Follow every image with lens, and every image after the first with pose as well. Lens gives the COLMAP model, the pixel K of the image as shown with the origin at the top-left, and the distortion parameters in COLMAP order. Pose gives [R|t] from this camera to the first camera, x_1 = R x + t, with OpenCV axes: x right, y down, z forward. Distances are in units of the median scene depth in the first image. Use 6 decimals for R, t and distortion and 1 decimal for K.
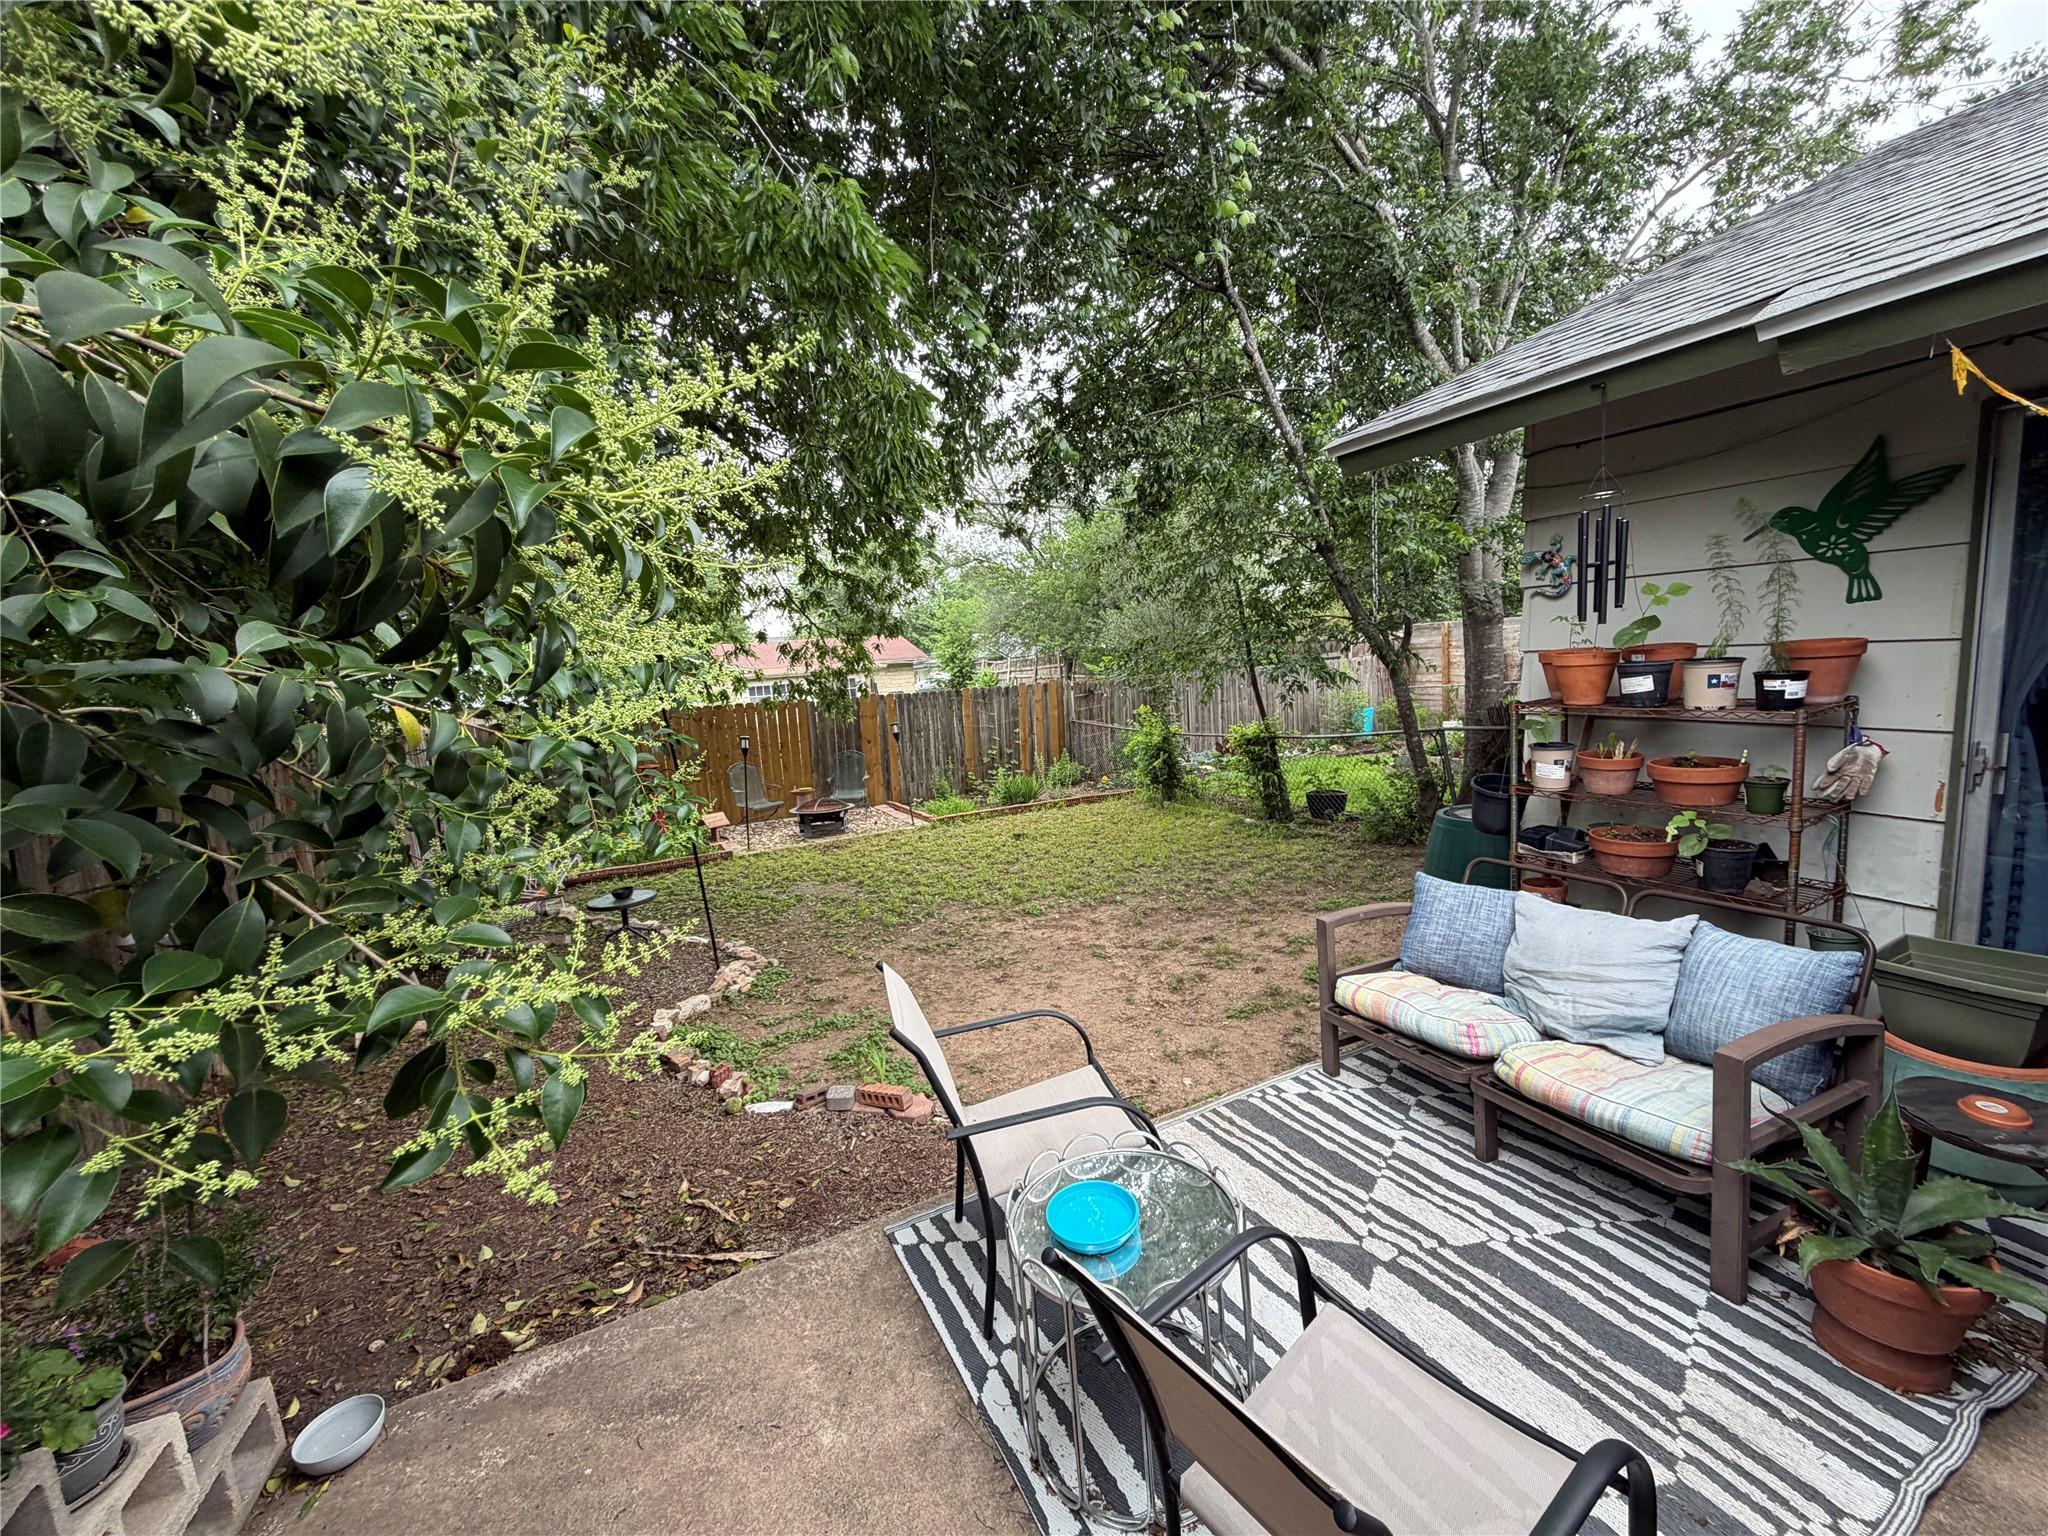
lens RADIAL K [[818.8, 0, 1024.0], [0, 818.8, 768.0], [0, 0, 1]] dist [-0.000550, -0.000157]
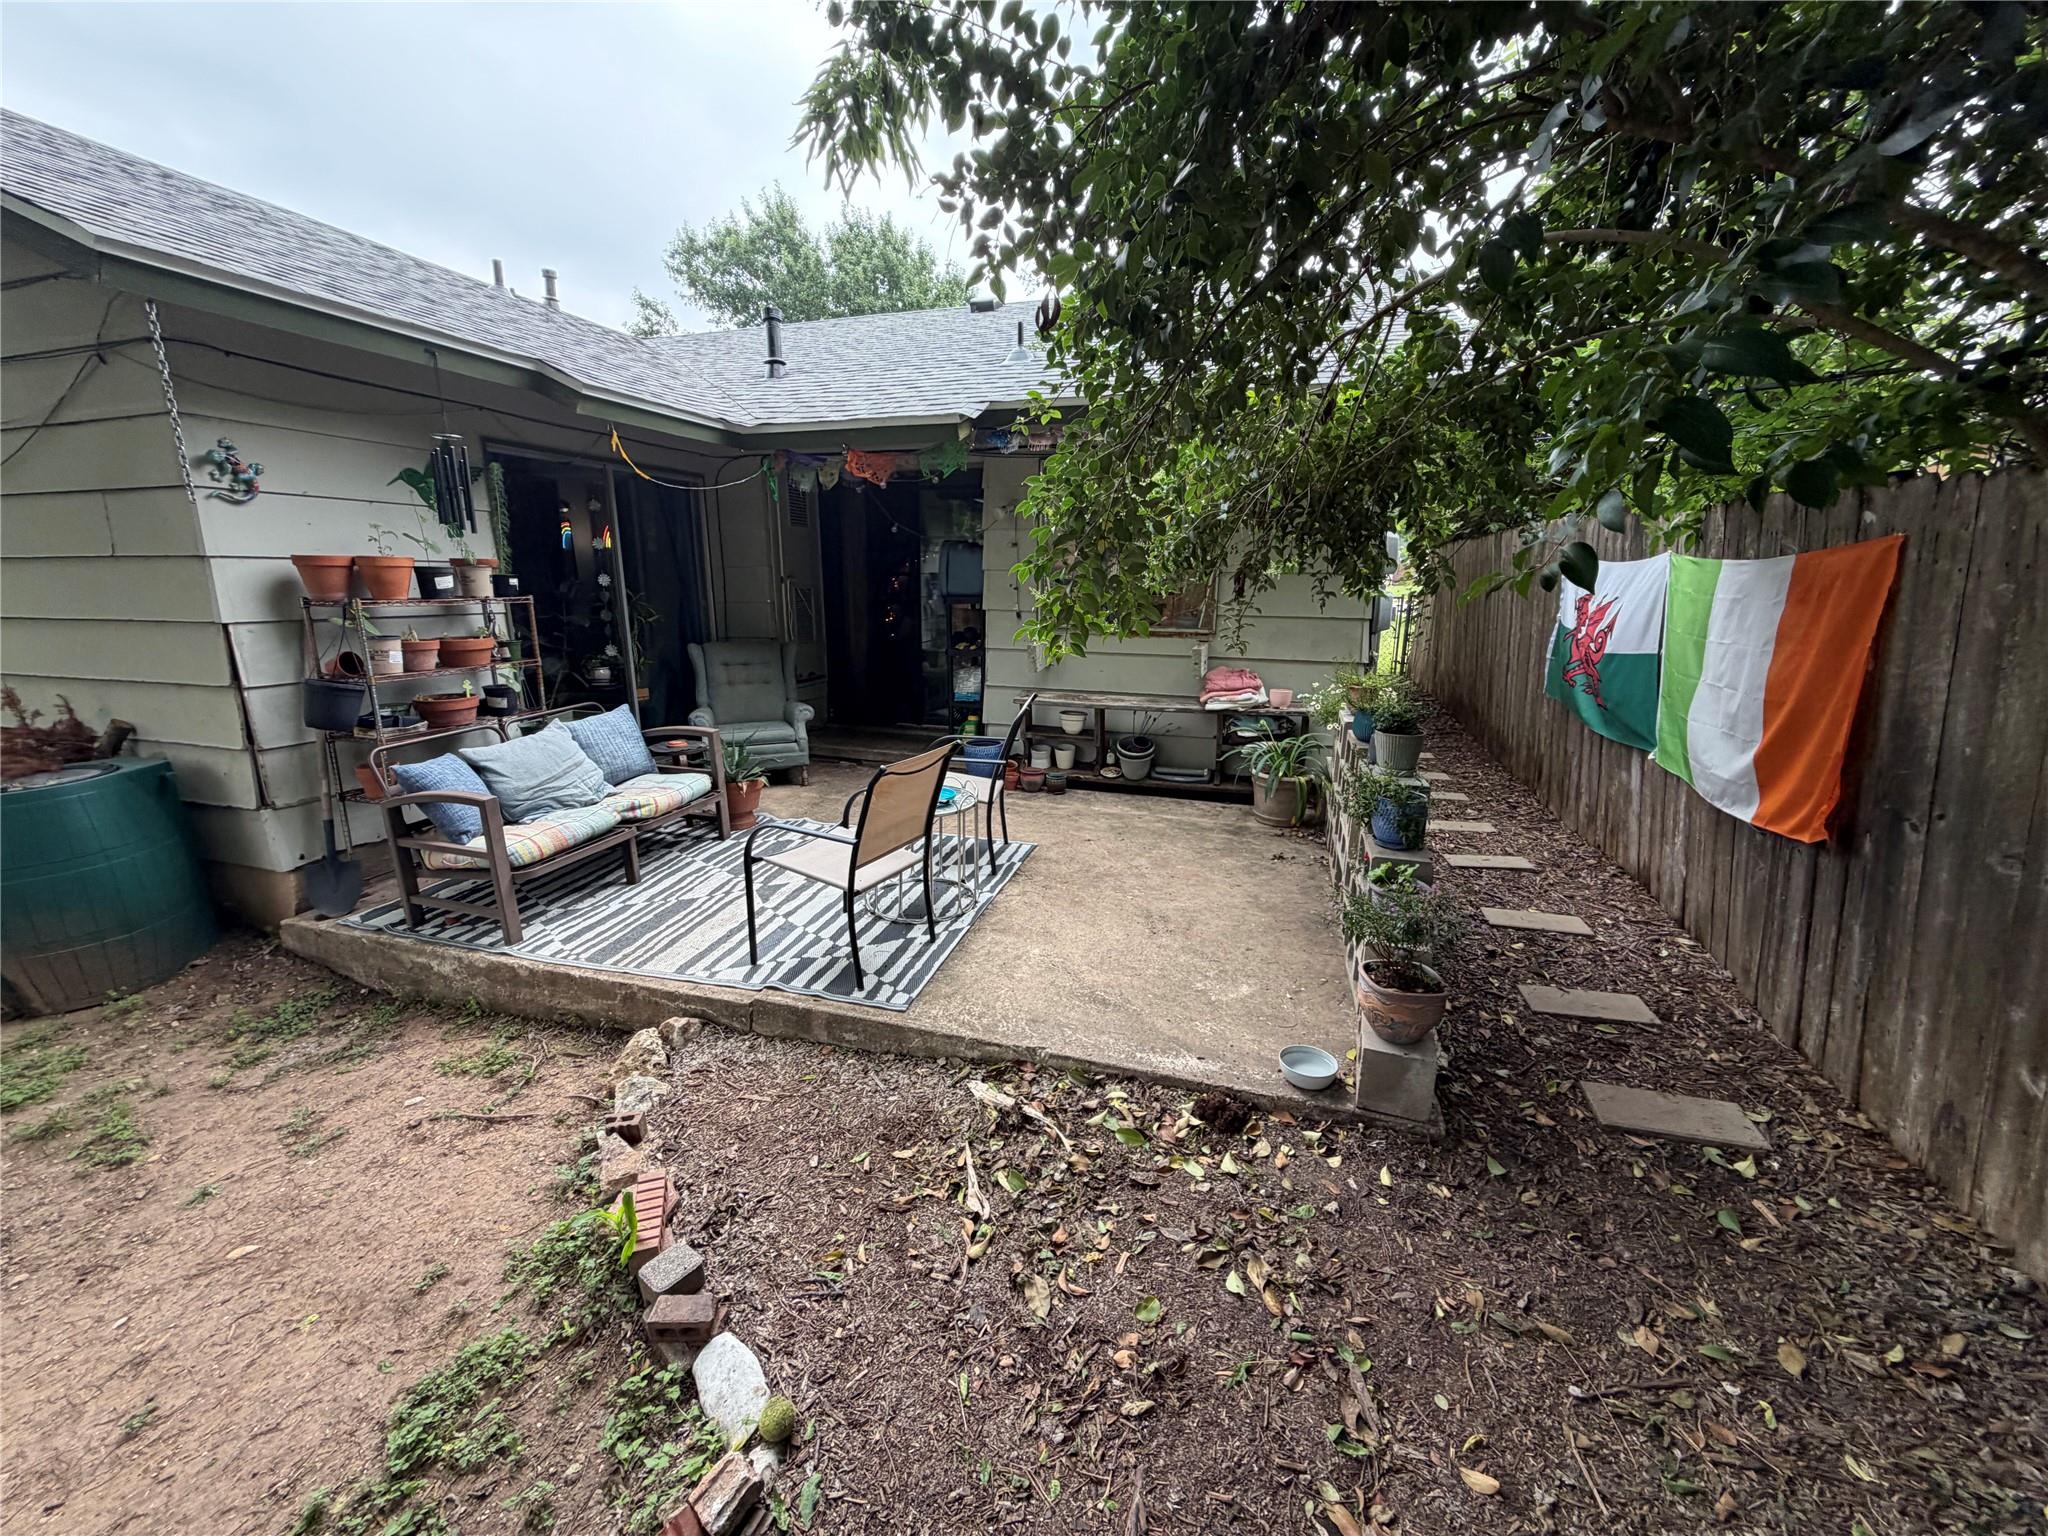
lens RADIAL K [[818.8, 0, 1024.0], [0, 818.8, 768.0], [0, 0, 1]] dist [-0.000550, -0.000157]
pose [[-0.732543, -0.081471, 0.675827, -0.955349], [0.152765, 0.947813, 0.279845, -0.042611], [-0.663357, 0.308241, -0.681868, 1.446436]]
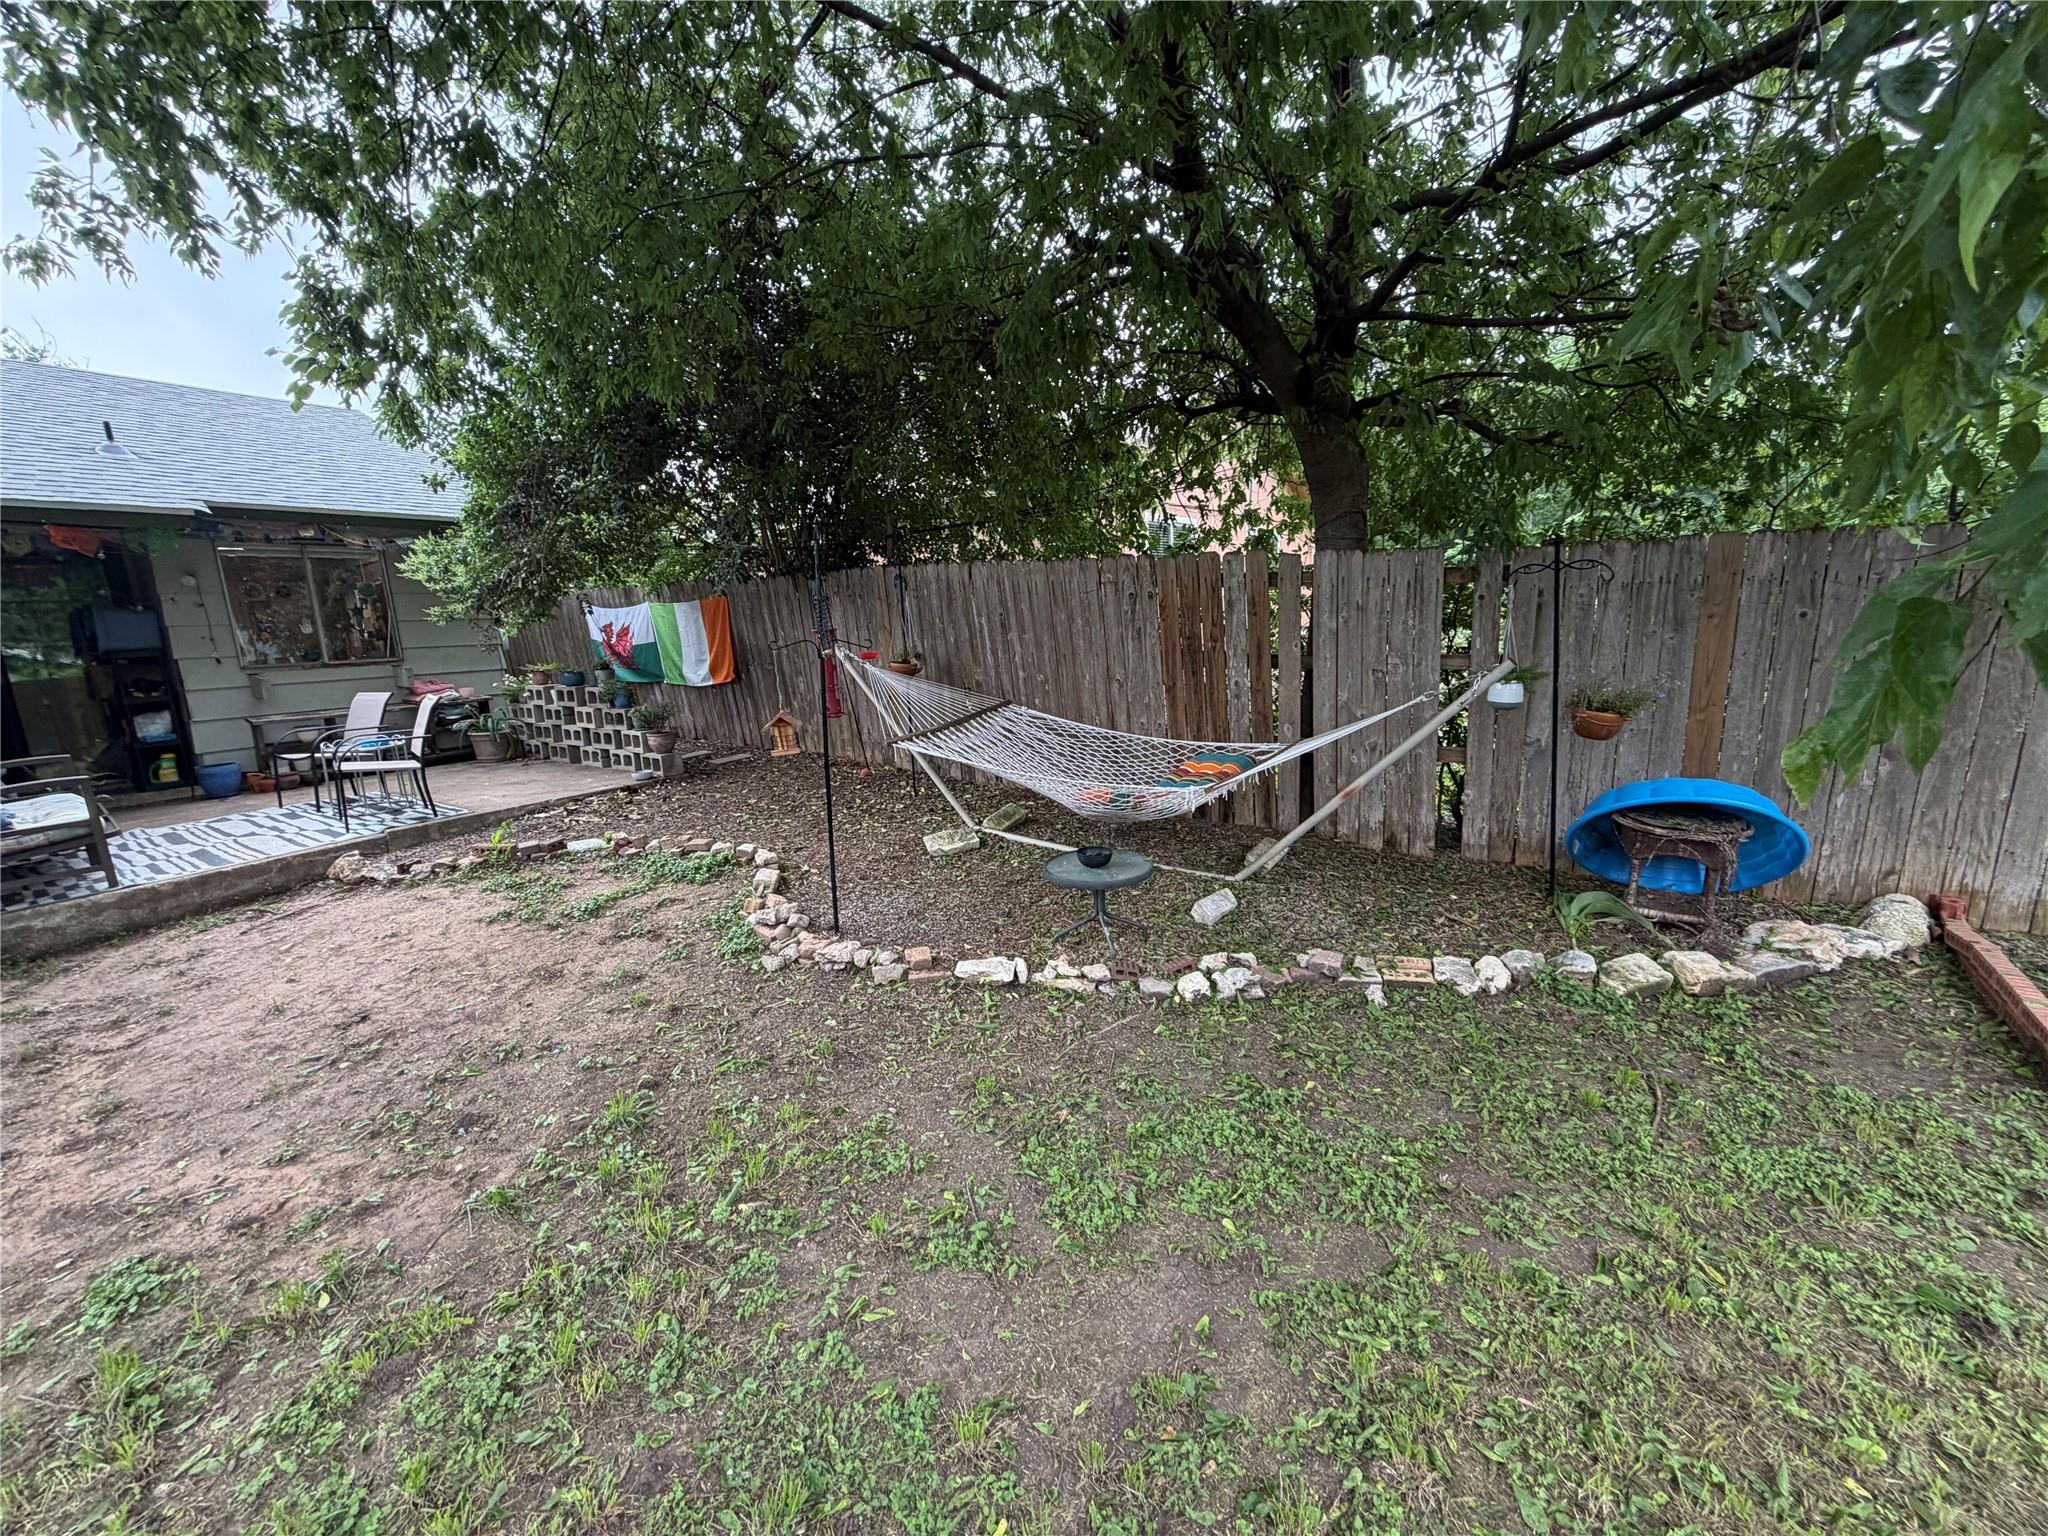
lens RADIAL K [[818.8, 0, 1024.0], [0, 818.8, 768.0], [0, 0, 1]] dist [-0.000550, -0.000157]
pose [[-0.876765, 0.203546, -0.435719, -0.540094], [0.047439, 0.938202, 0.342822, -0.278073], [0.478573, 0.279904, -0.832239, 3.419544]]
